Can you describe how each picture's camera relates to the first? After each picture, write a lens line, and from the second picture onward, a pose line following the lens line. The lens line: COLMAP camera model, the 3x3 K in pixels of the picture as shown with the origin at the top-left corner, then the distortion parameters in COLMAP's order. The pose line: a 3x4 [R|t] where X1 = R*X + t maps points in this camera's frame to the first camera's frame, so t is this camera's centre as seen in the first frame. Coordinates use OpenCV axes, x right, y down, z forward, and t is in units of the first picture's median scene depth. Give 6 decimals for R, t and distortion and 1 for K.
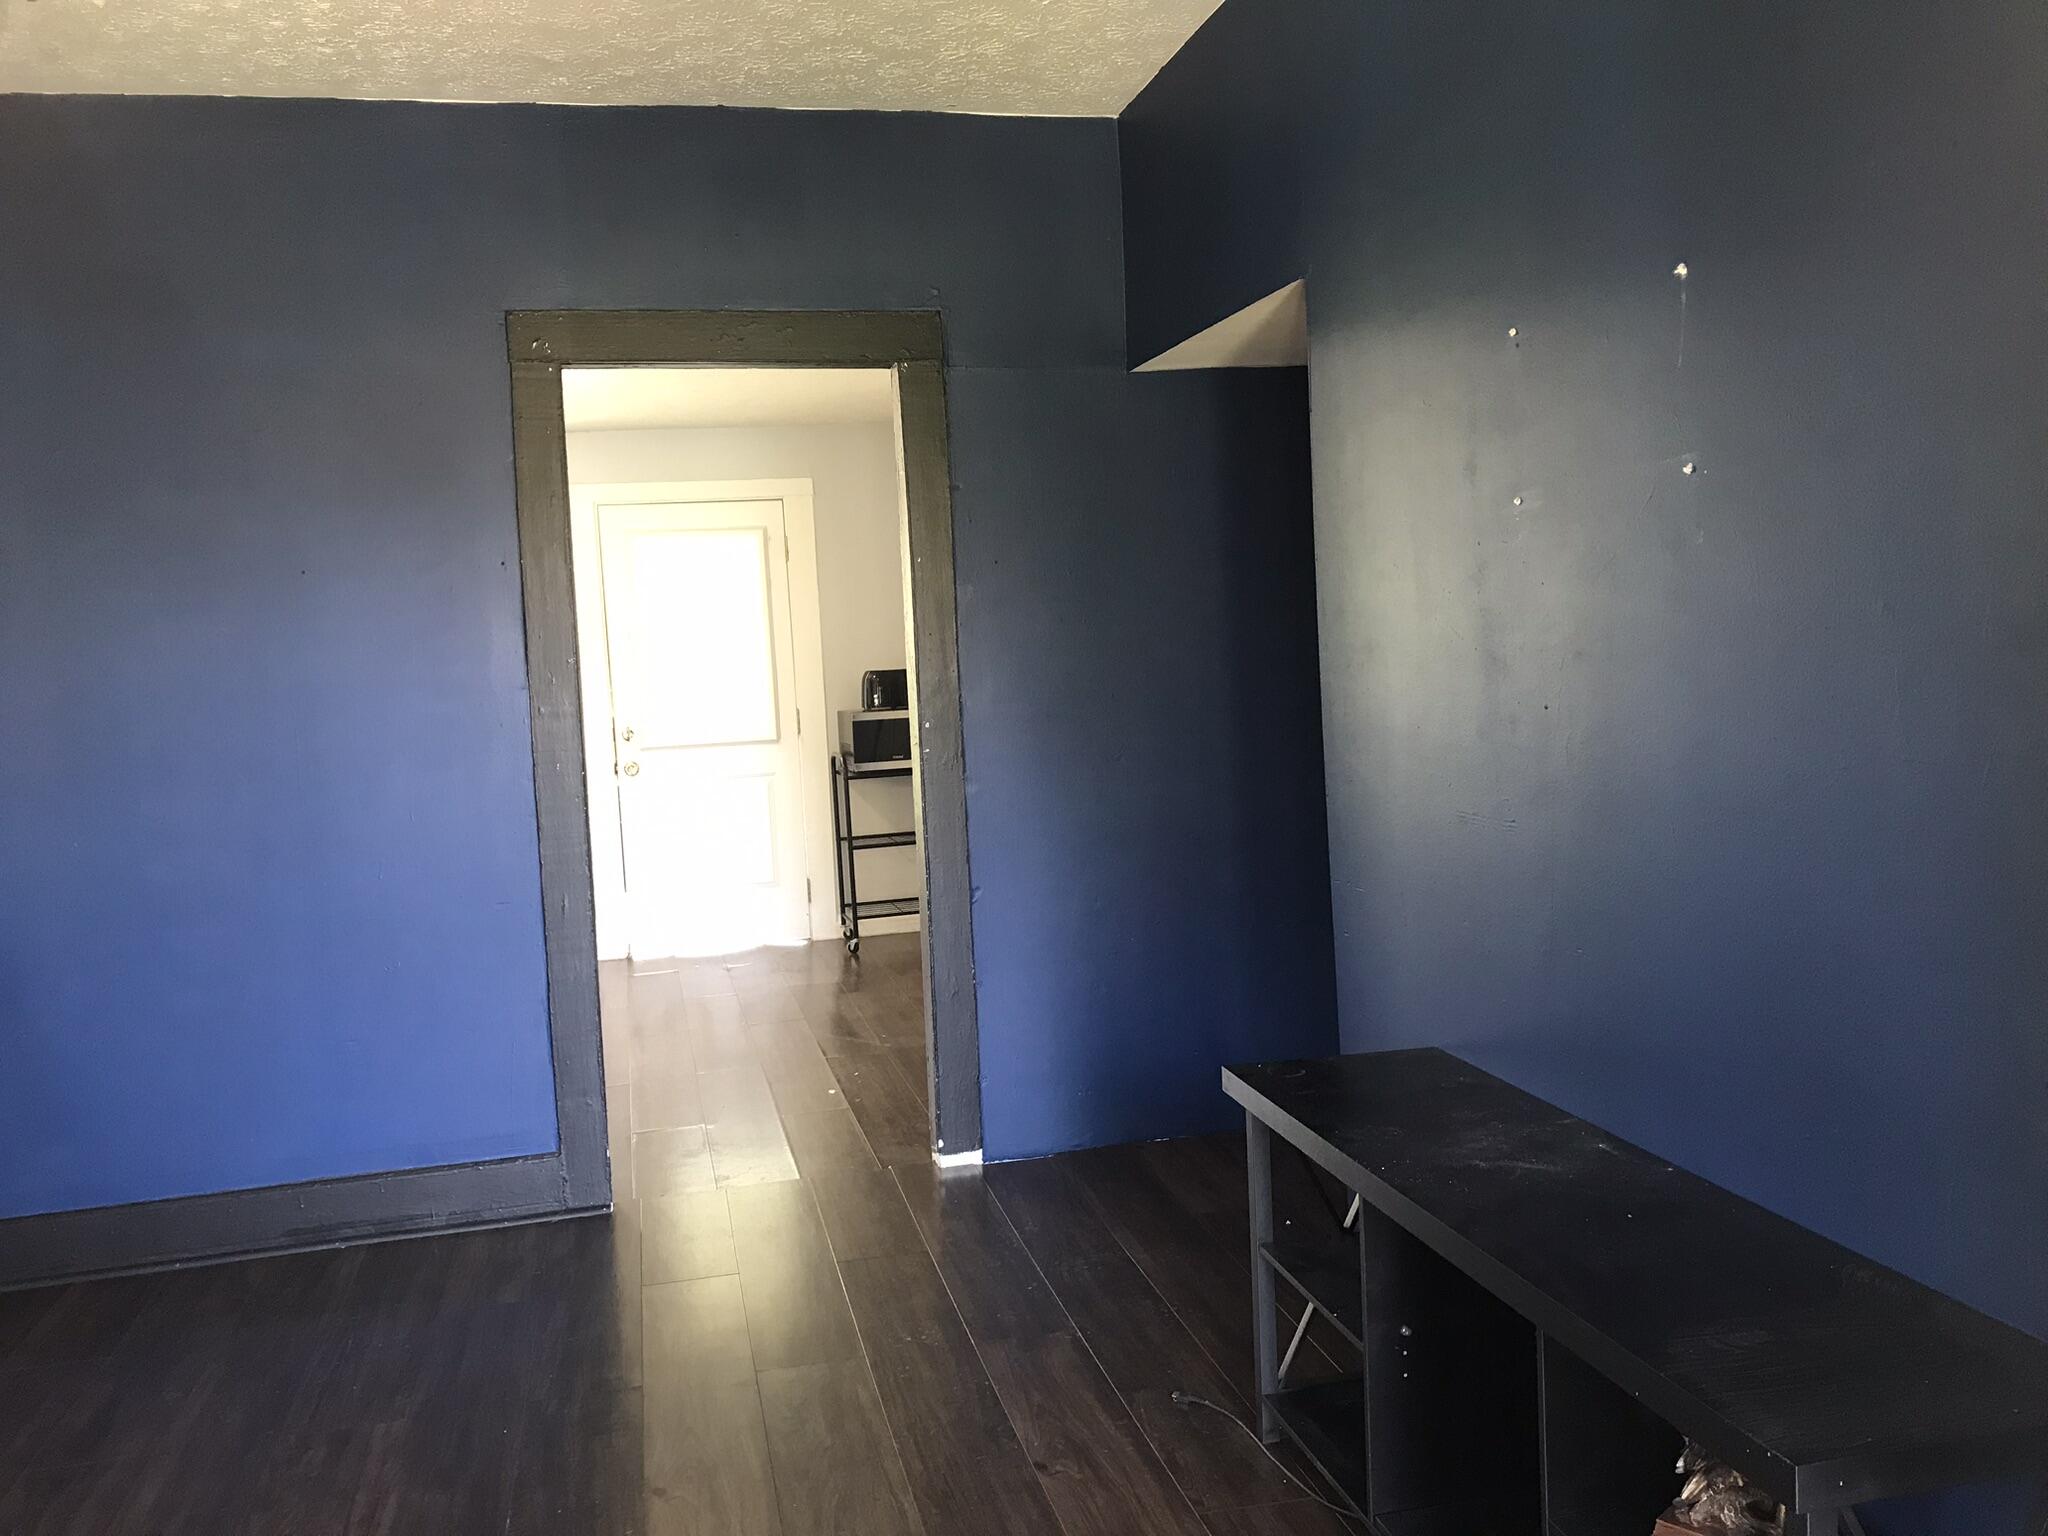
lens RADIAL K [[1675.7, 0, 1023.2], [0, 1675.7, 753.1], [0, 0, 1]] dist [0.049887, -0.041239]
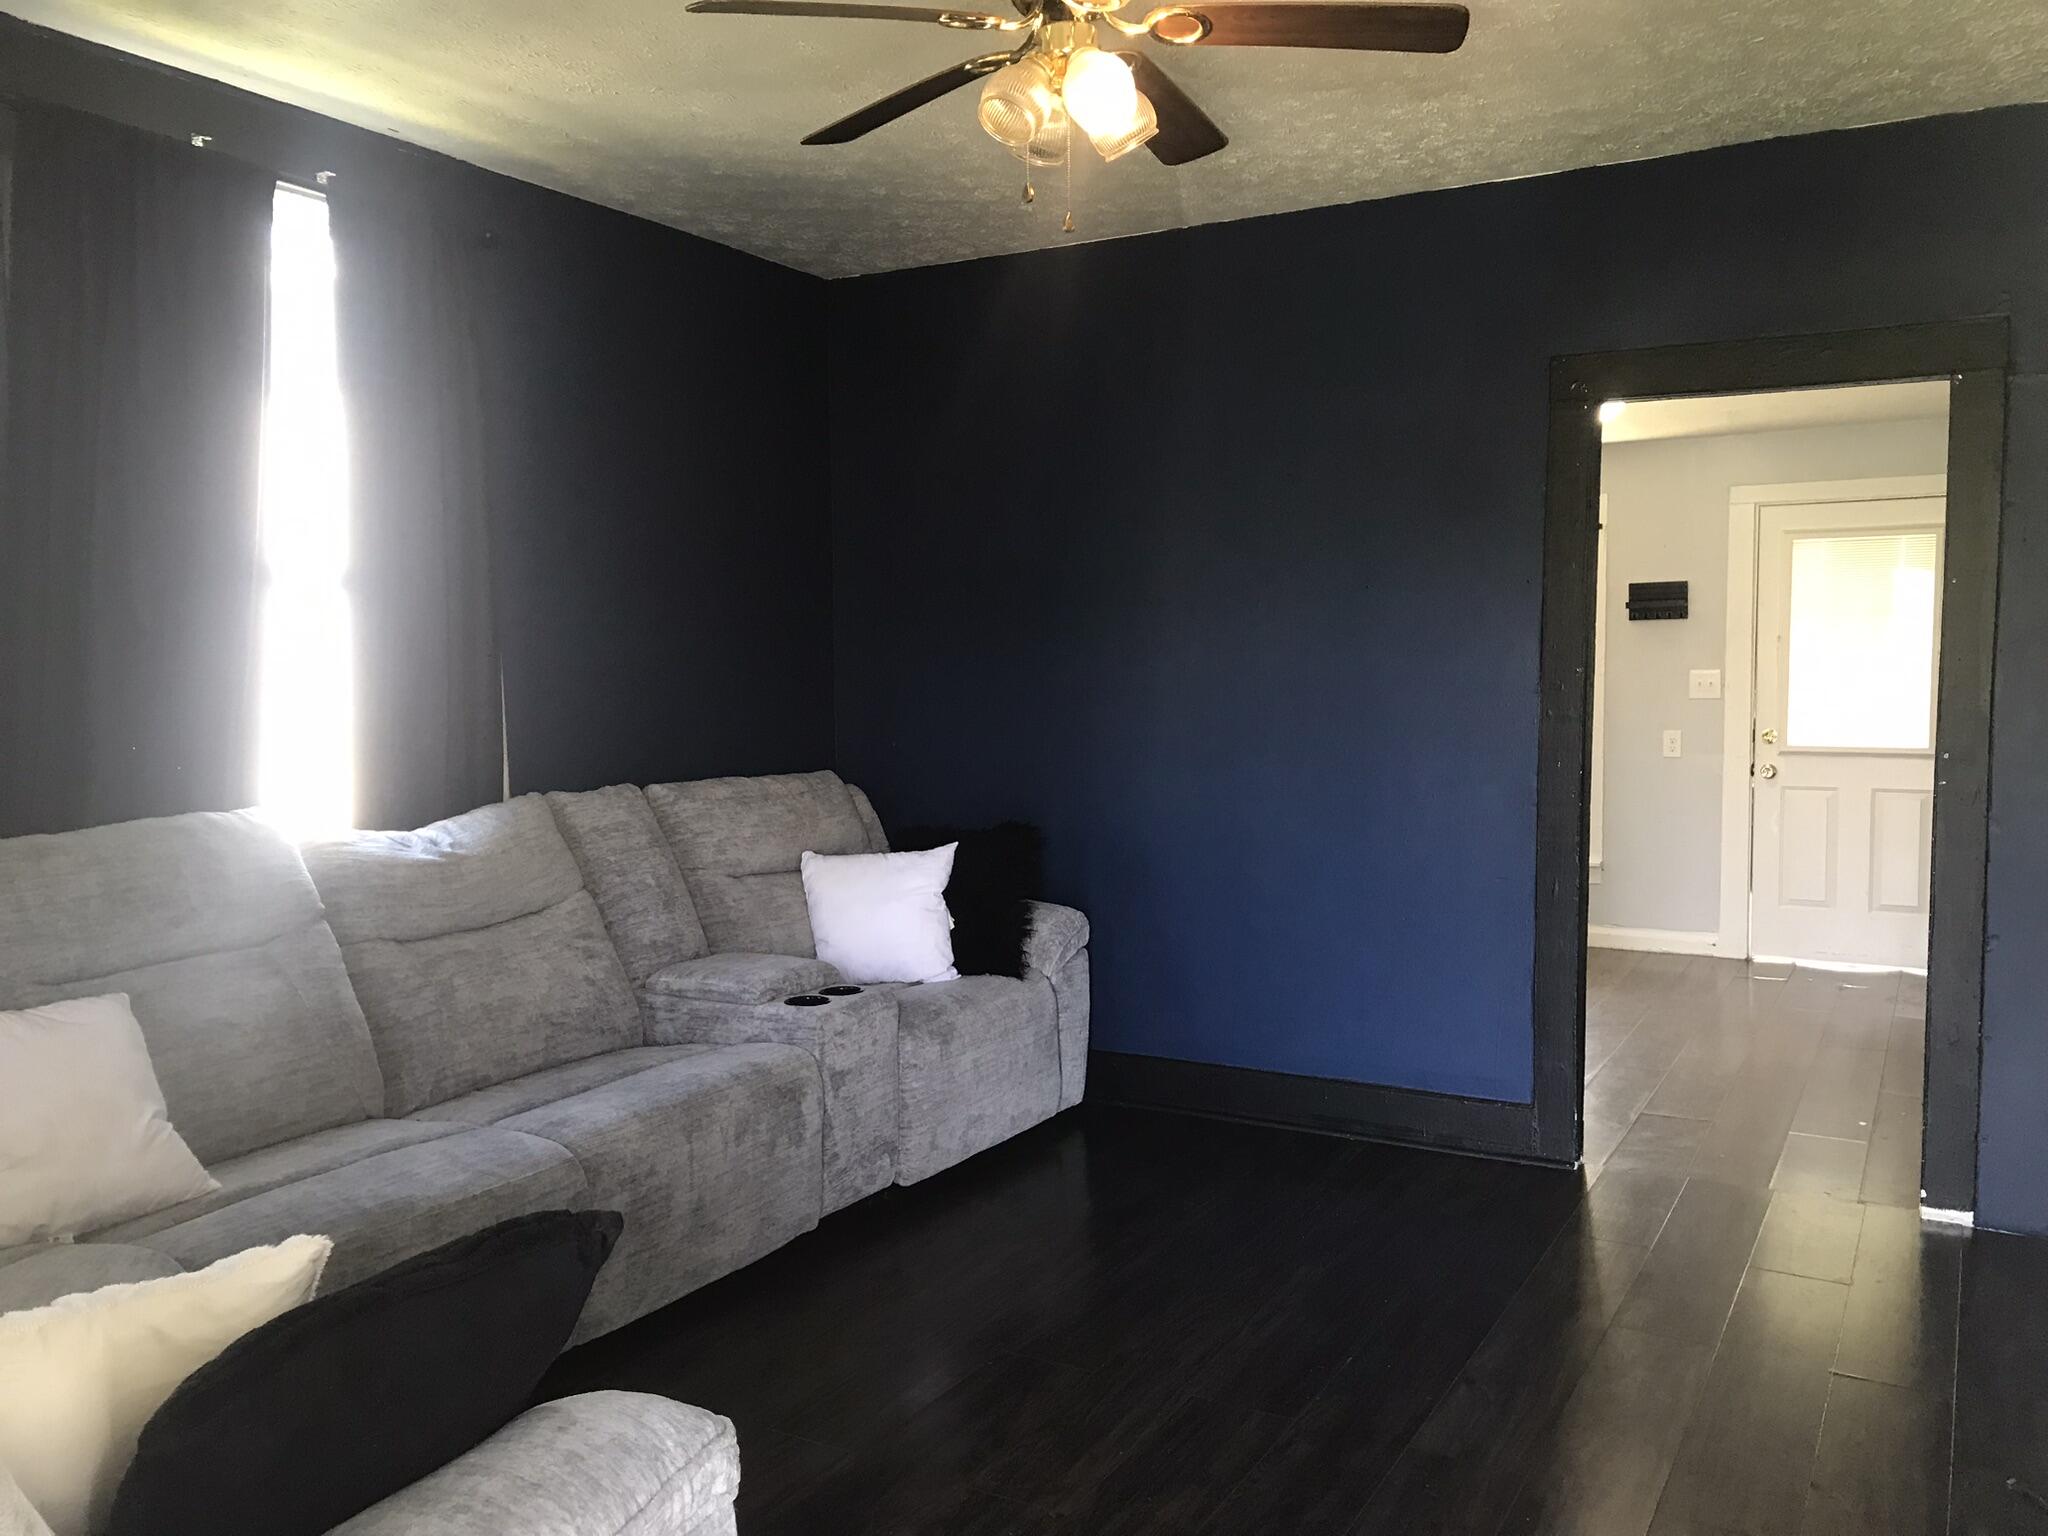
lens RADIAL K [[1675.7, 0, 1022.3], [0, 1675.7, 773.7], [0, 0, 1]] dist [0.049887, -0.041239]
pose [[0.735863, 0.095549, -0.670355, 0.212879], [-0.077895, 0.995367, 0.056368, -0.021440], [0.672635, 0.010738, 0.739896, -0.066294]]
